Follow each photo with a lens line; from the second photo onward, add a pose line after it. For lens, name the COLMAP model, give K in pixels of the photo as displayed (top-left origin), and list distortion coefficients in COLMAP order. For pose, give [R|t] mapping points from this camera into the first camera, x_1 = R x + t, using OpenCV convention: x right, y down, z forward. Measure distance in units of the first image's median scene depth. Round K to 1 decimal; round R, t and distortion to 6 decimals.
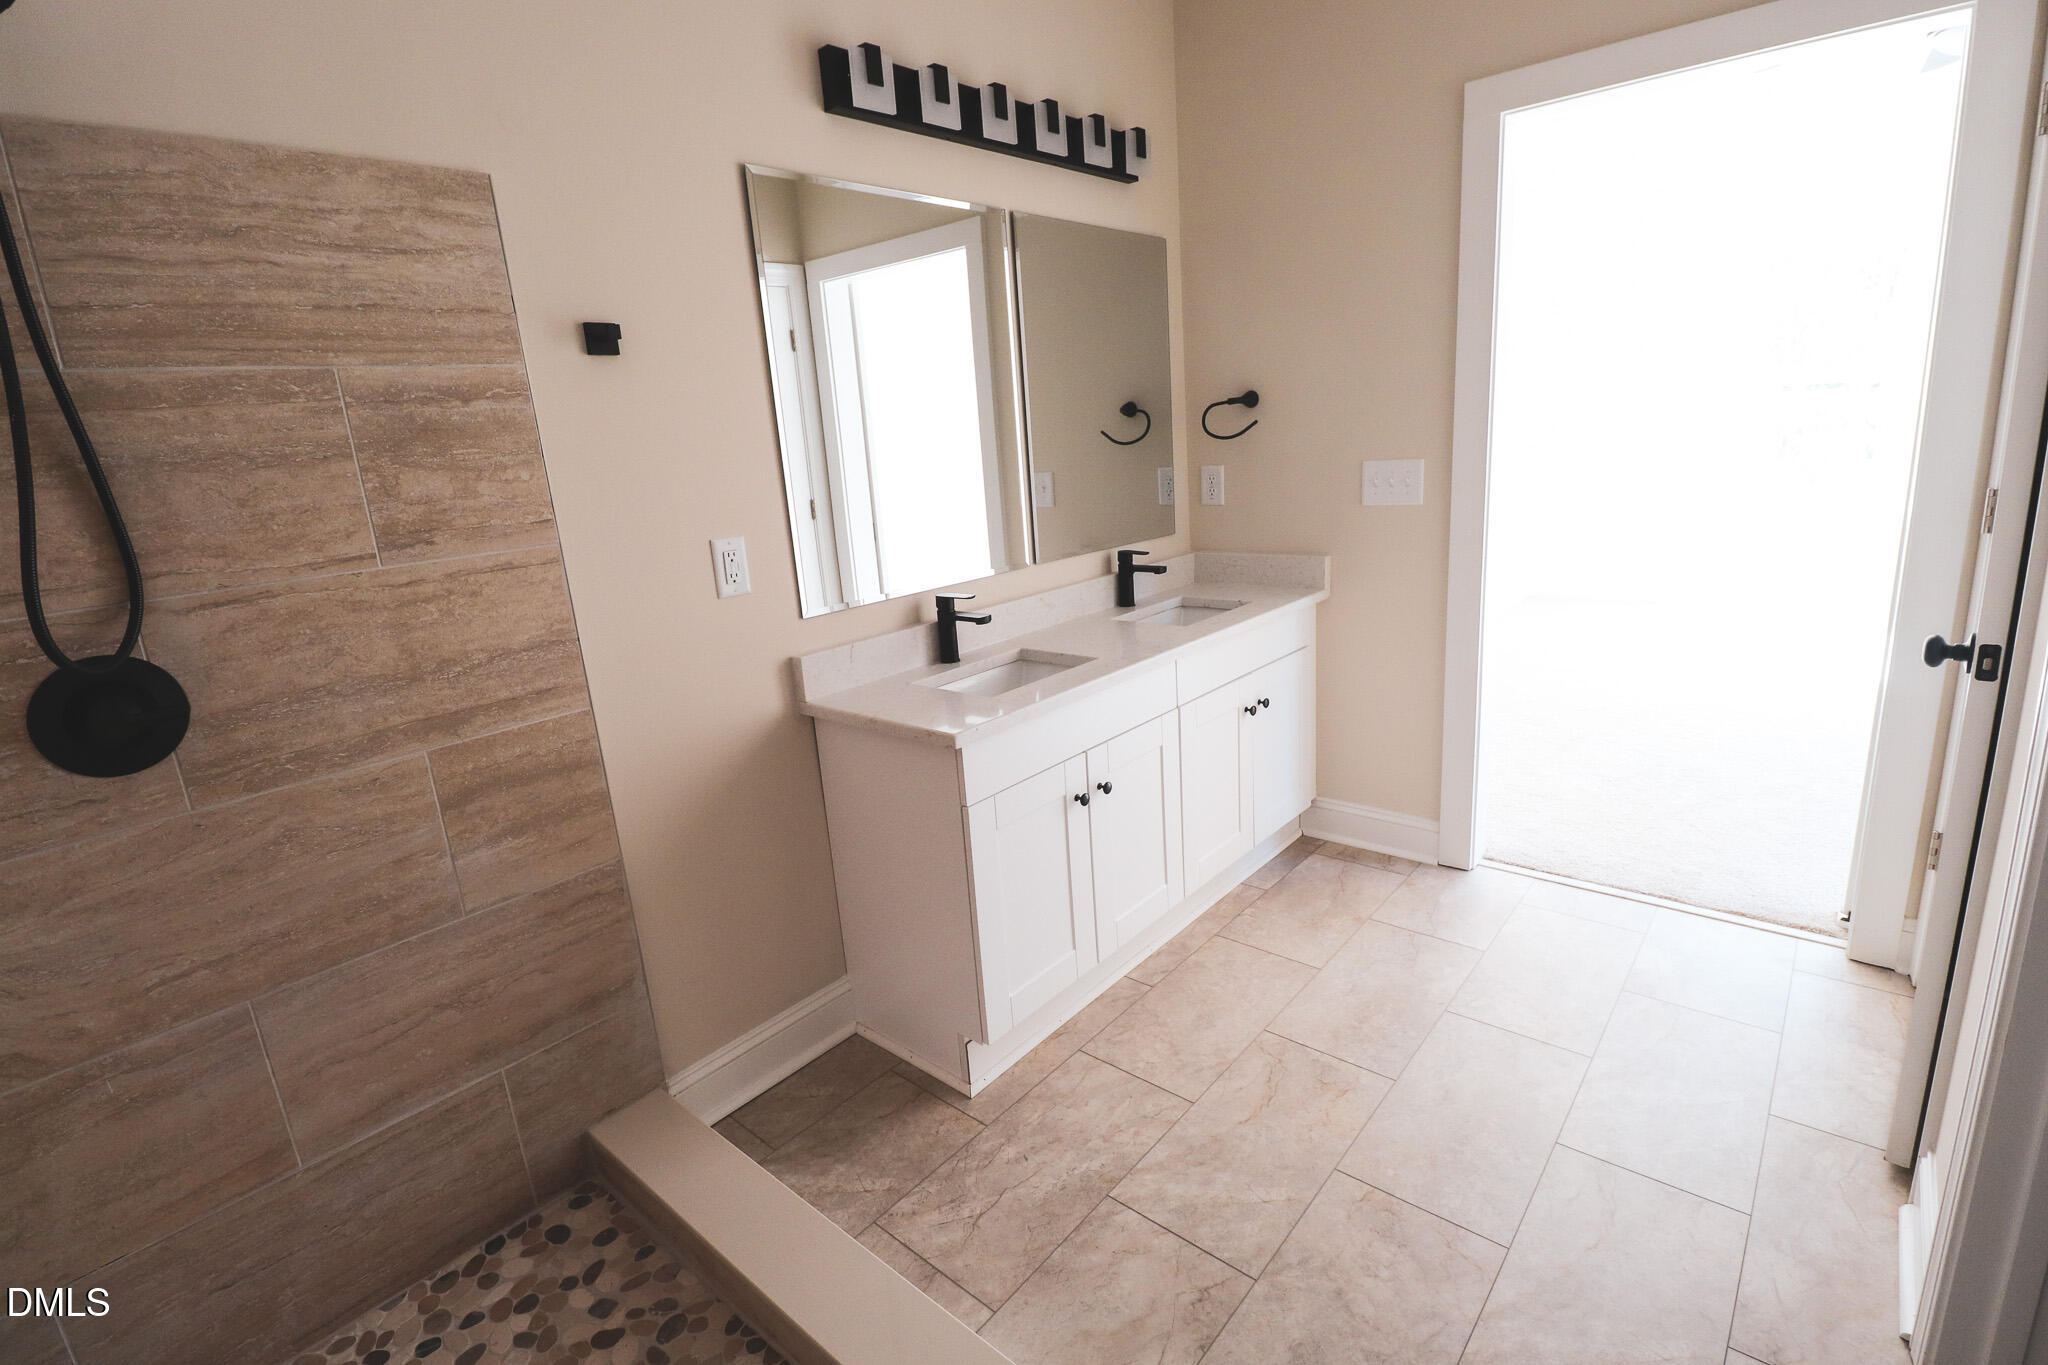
lens RADIAL K [[954.8, 0, 1005.8], [0, 954.8, 676.7], [0, 0, 1]] dist [-0.003147, -0.009521]
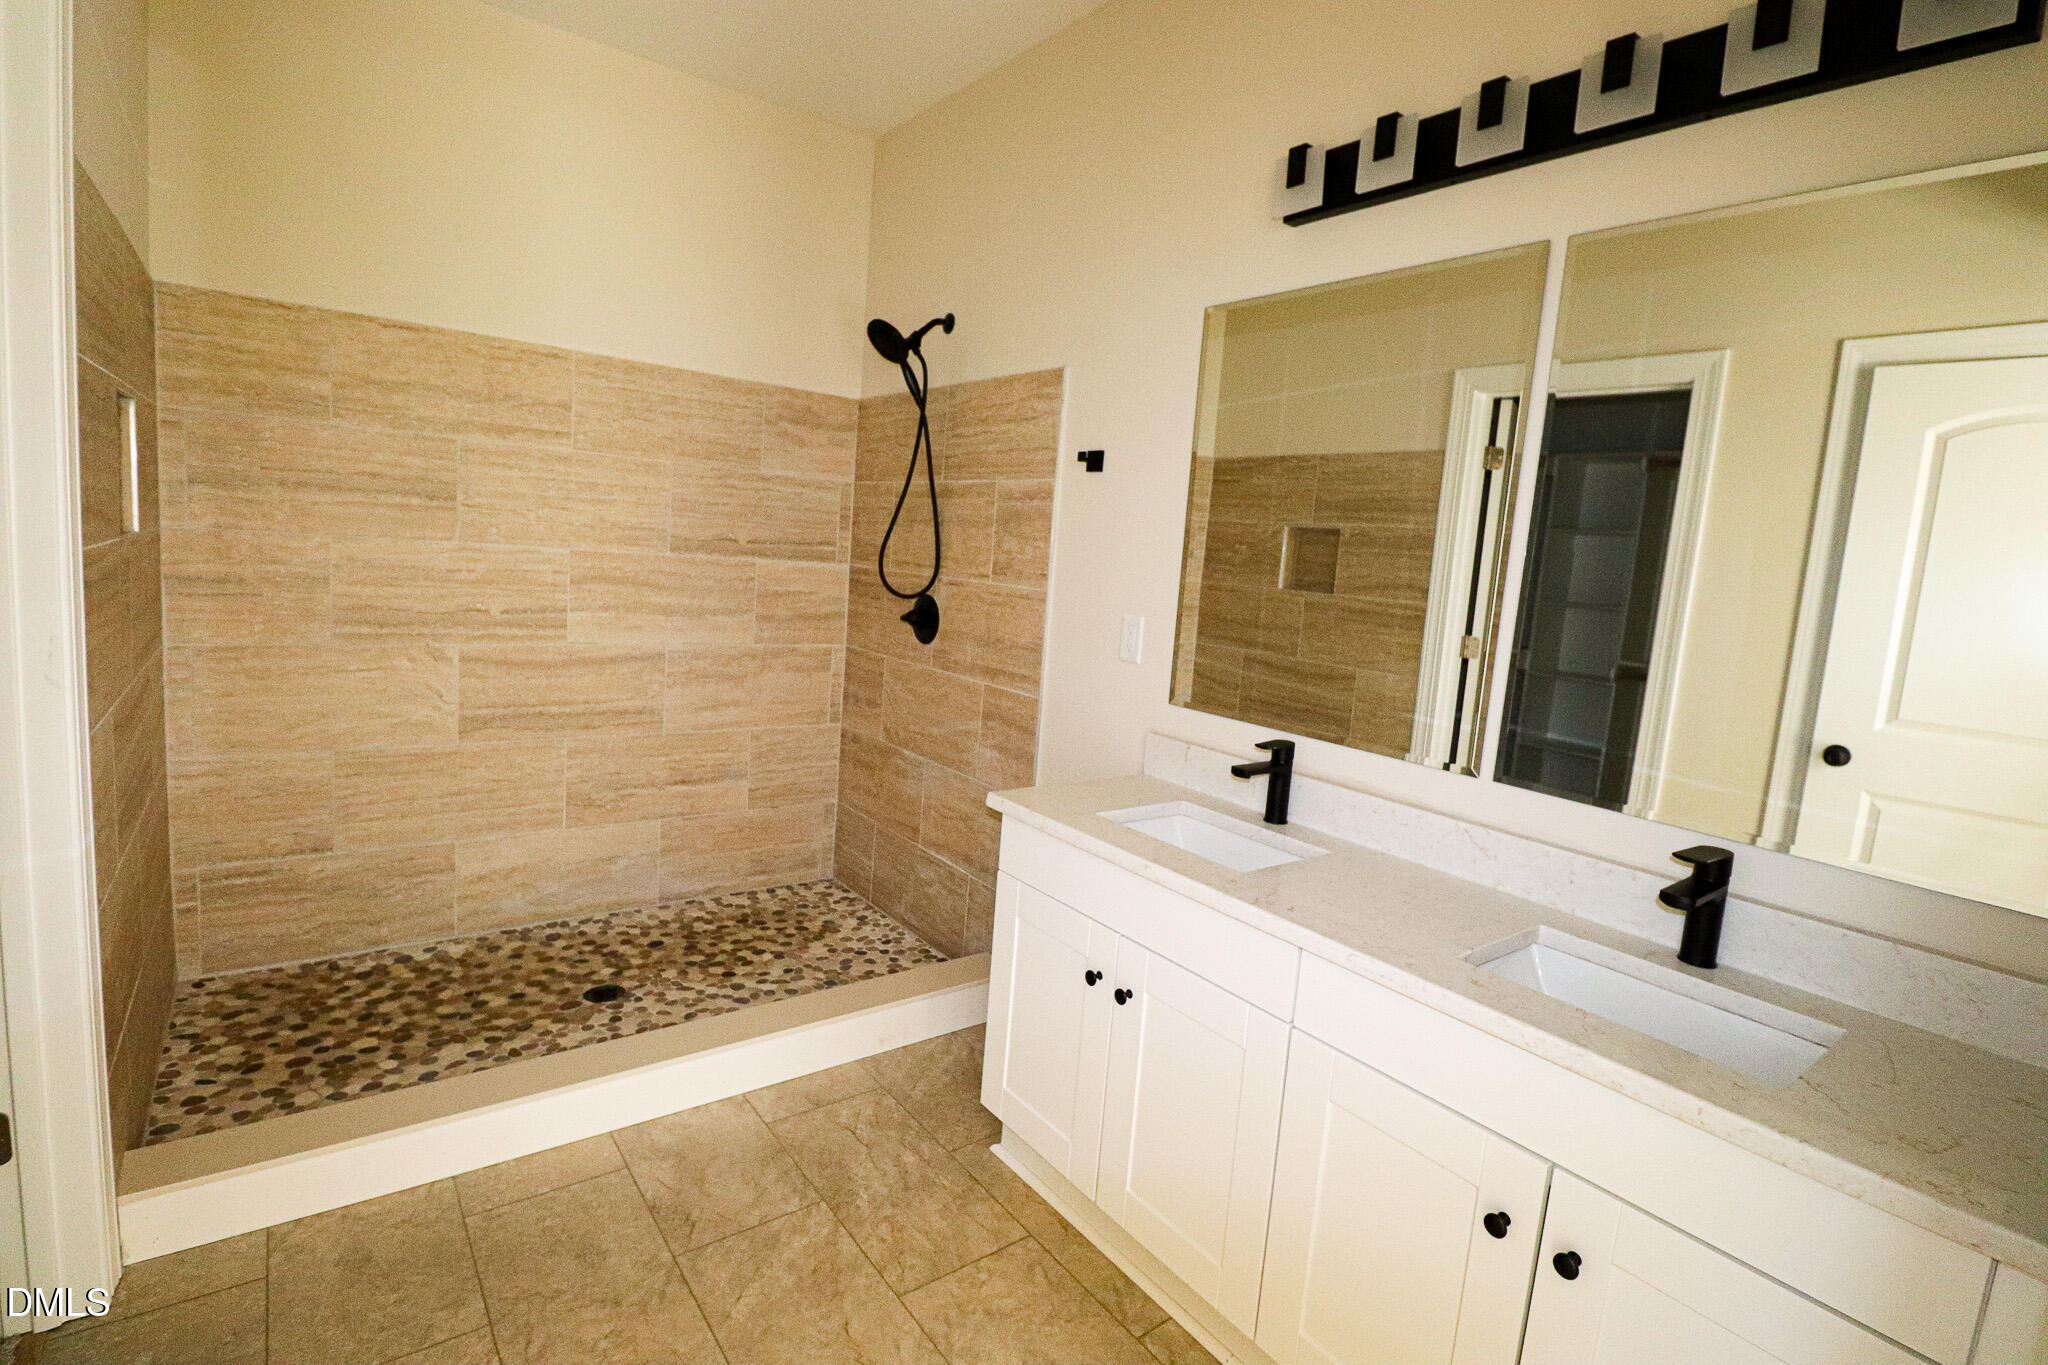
lens RADIAL K [[954.8, 0, 1036.9], [0, 954.8, 666.5], [0, 0, 1]] dist [-0.003147, -0.009521]
pose [[-0.184934, 0.183685, -0.965432, 1.174191], [-0.299137, 0.925240, 0.233339, -0.422879], [0.936118, 0.331949, -0.116161, 1.330399]]
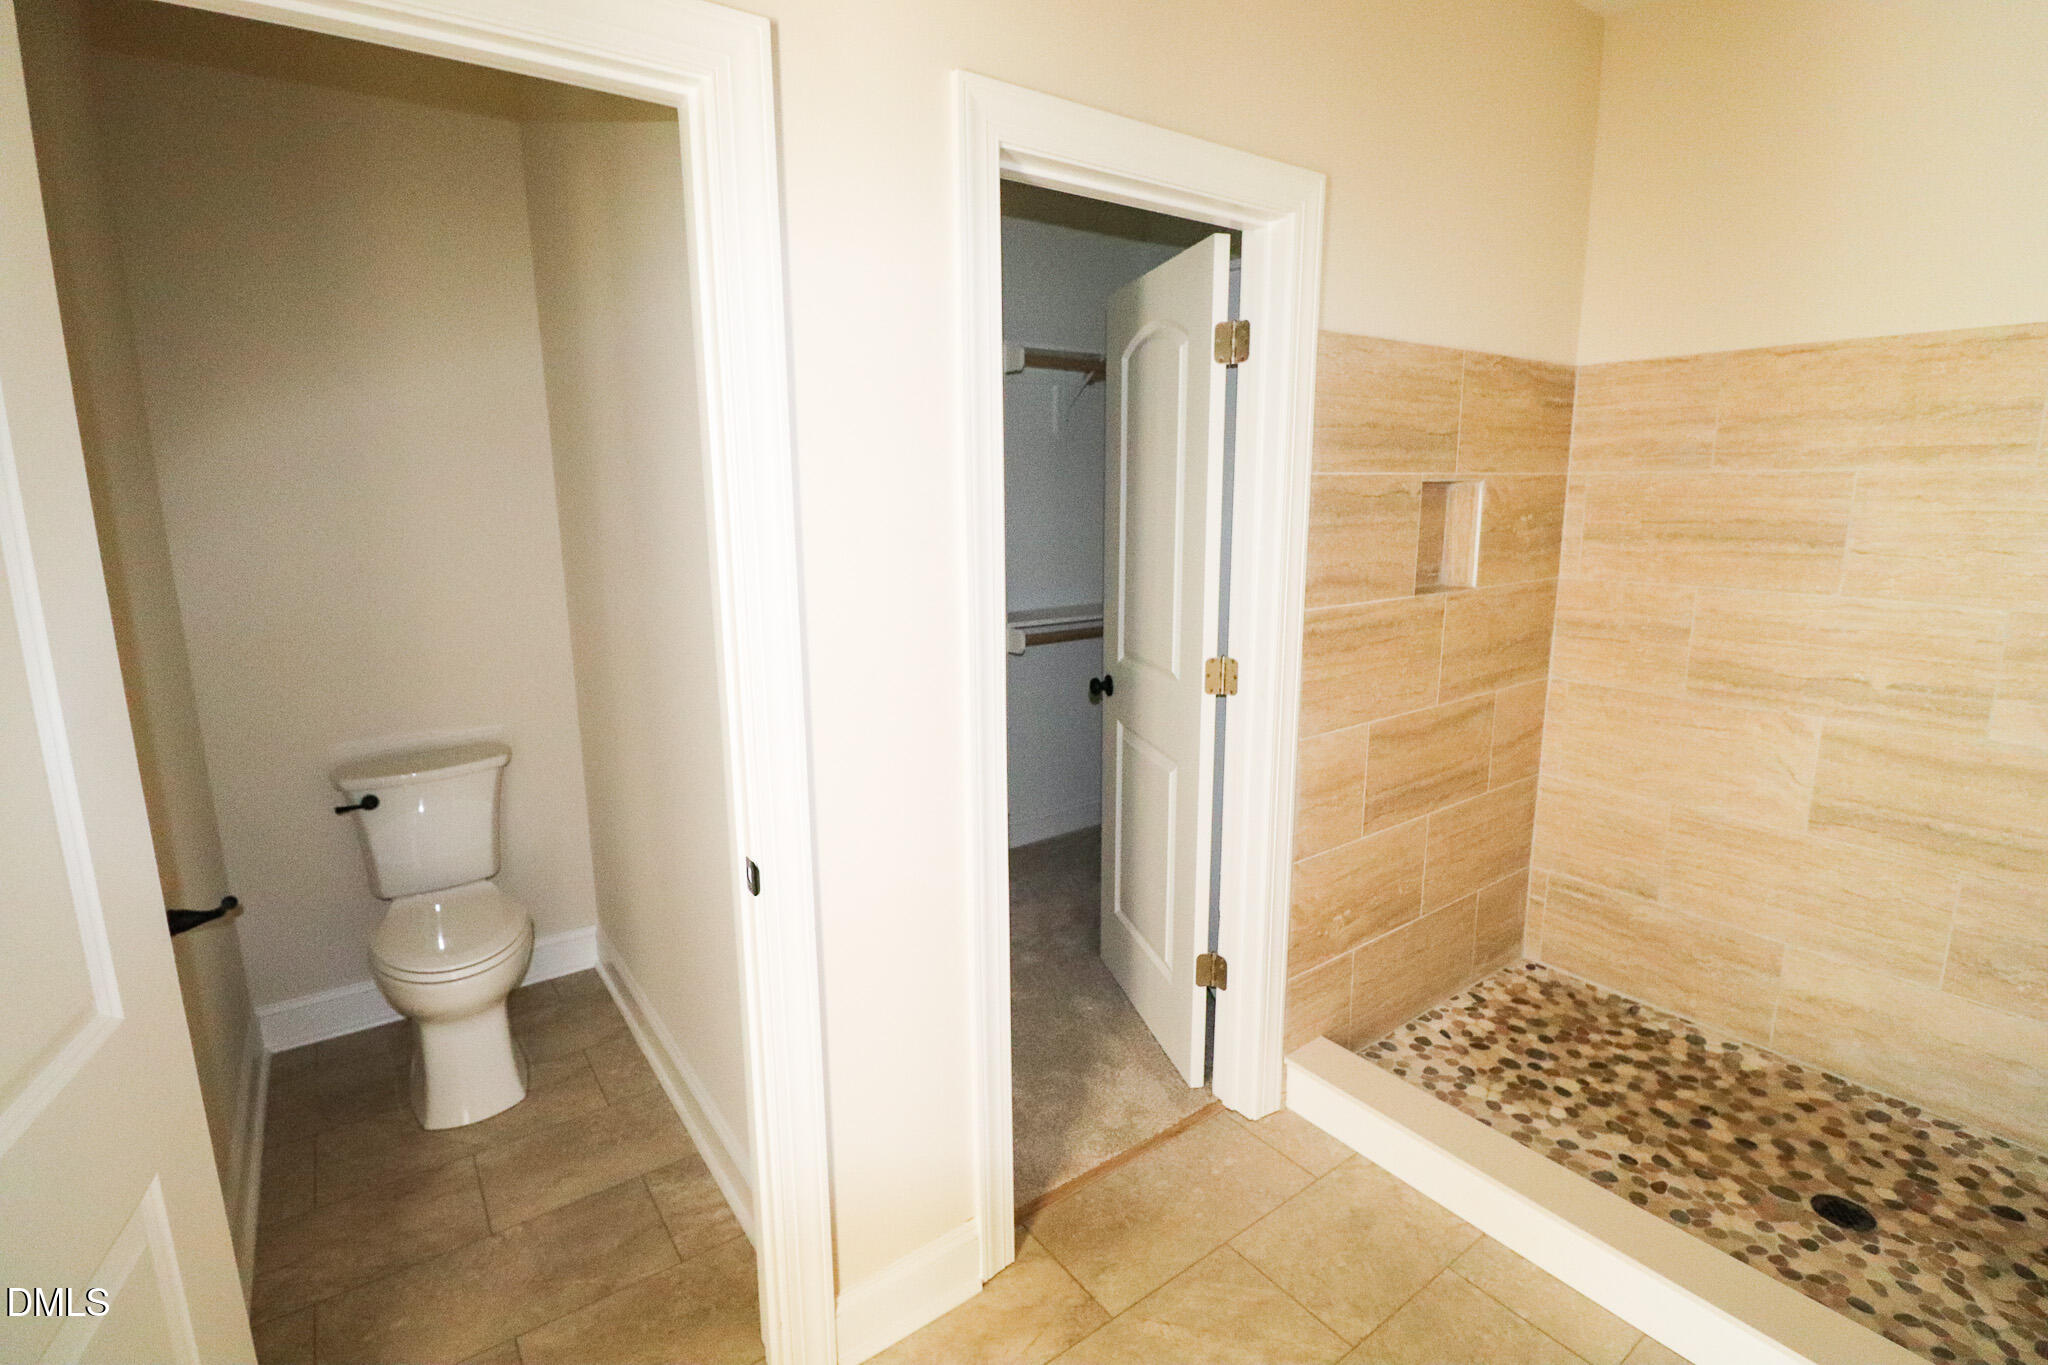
lens RADIAL K [[954.8, 0, 1025.8], [0, 954.8, 670.3], [0, 0, 1]] dist [-0.003147, -0.009521]
pose [[-0.974840, 0.044356, 0.218450, 0.514001], [0.131066, 0.906755, 0.400770, -0.547573], [-0.180303, 0.419318, -0.889755, 1.611762]]
